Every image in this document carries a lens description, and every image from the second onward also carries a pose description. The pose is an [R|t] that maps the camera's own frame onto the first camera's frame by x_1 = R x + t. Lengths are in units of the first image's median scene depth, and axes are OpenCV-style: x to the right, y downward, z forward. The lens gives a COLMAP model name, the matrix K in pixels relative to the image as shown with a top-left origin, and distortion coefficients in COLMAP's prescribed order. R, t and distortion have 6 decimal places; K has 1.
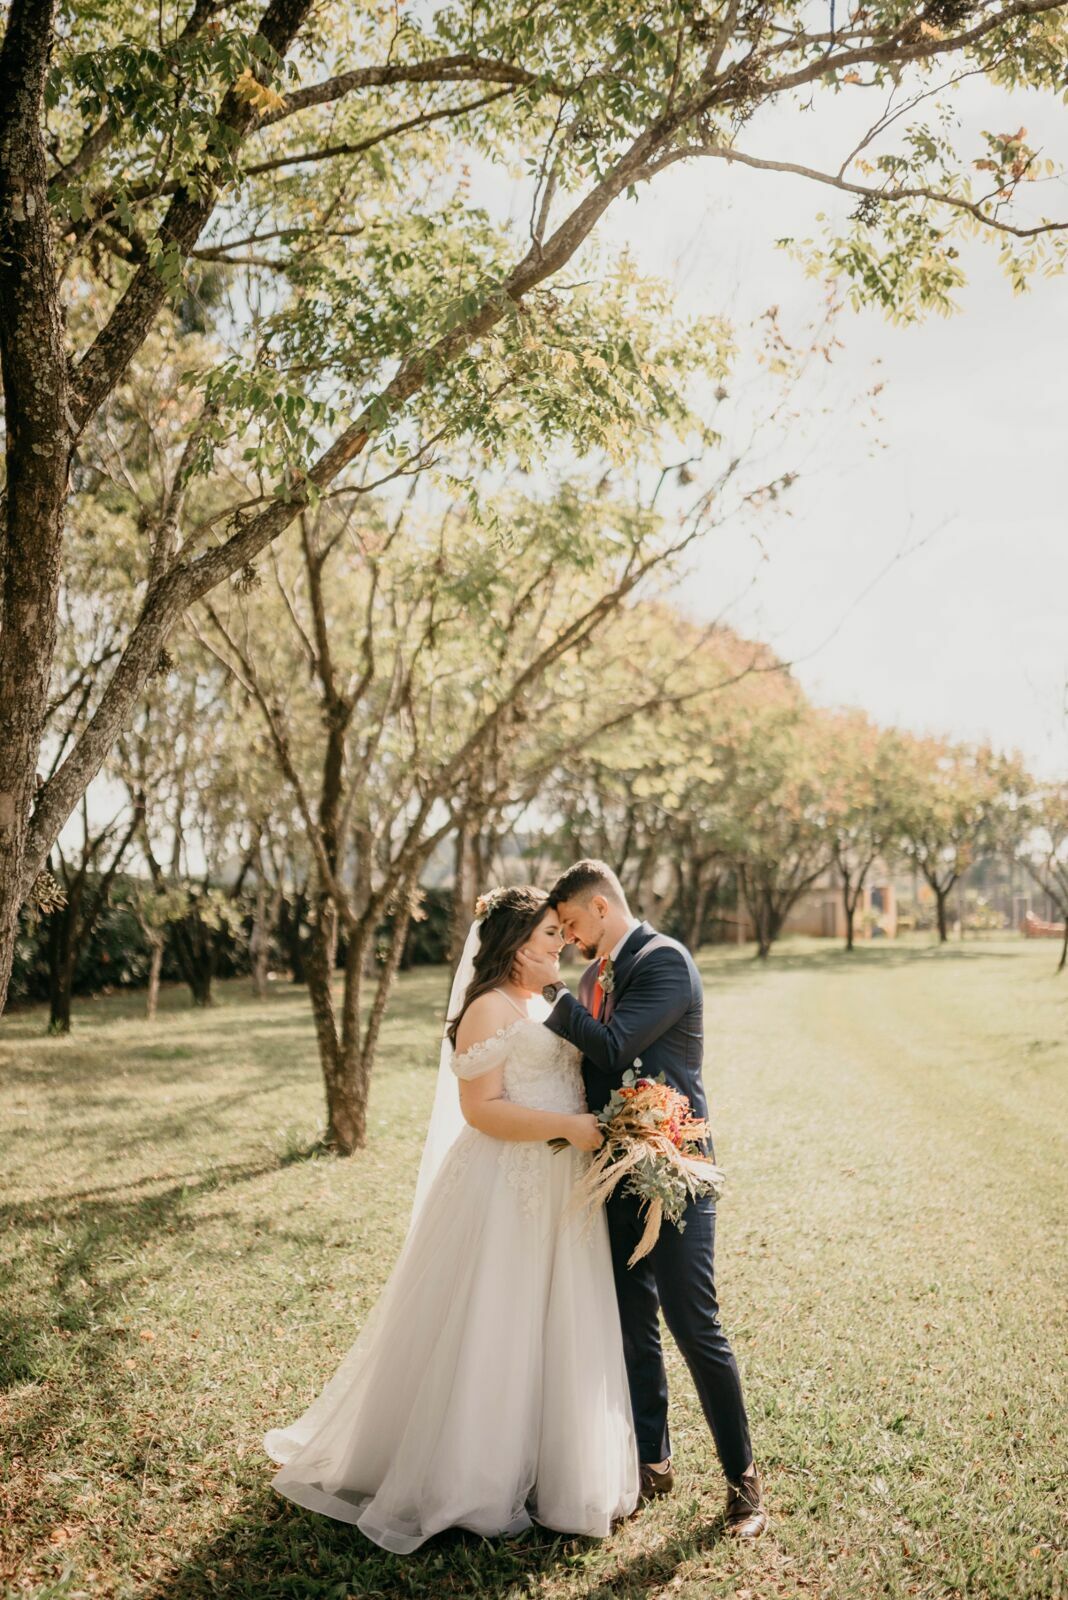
lens RADIAL K [[3698.9, 0, 534.0], [0, 3698.9, 800.0], [0, 0, 1]] dist [-0.005496, 0.136919]
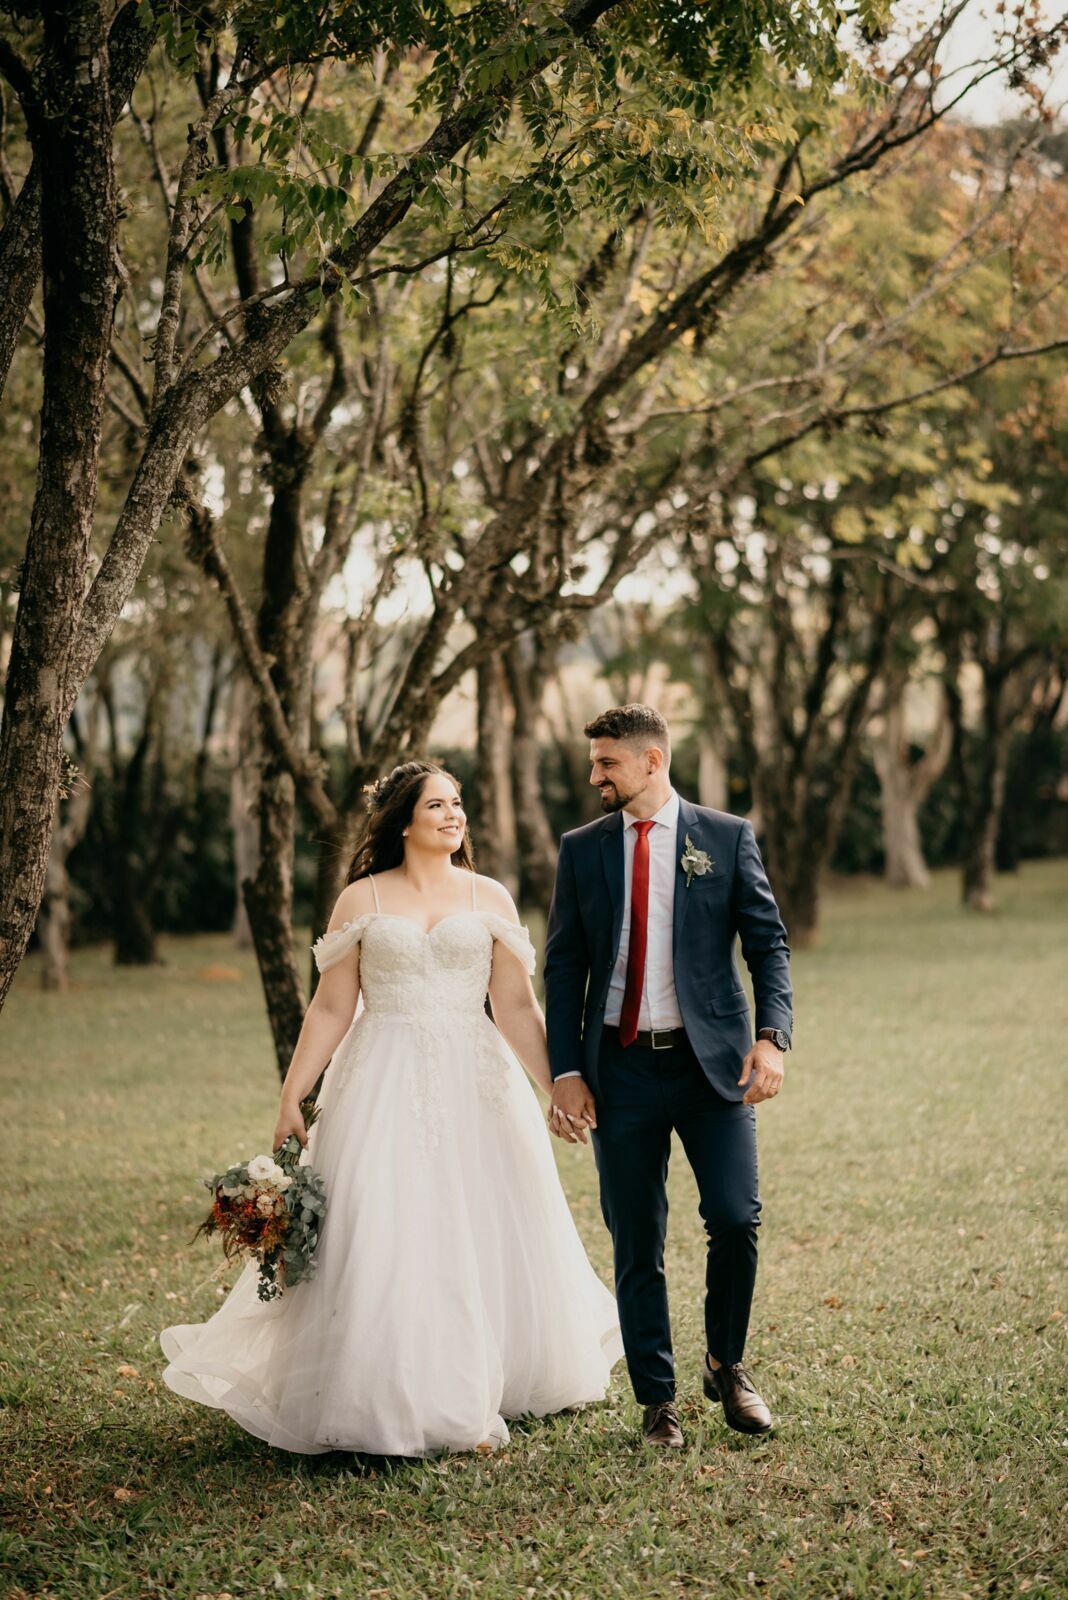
lens RADIAL K [[3698.9, 0, 534.0], [0, 3698.9, 800.0], [0, 0, 1]] dist [-0.005496, 0.136919]
pose [[0.999136, -0.031003, -0.027691, 0.000087], [0.031972, 0.998867, 0.035254, 0.004554], [0.026567, -0.036108, 0.998995, 0.169825]]
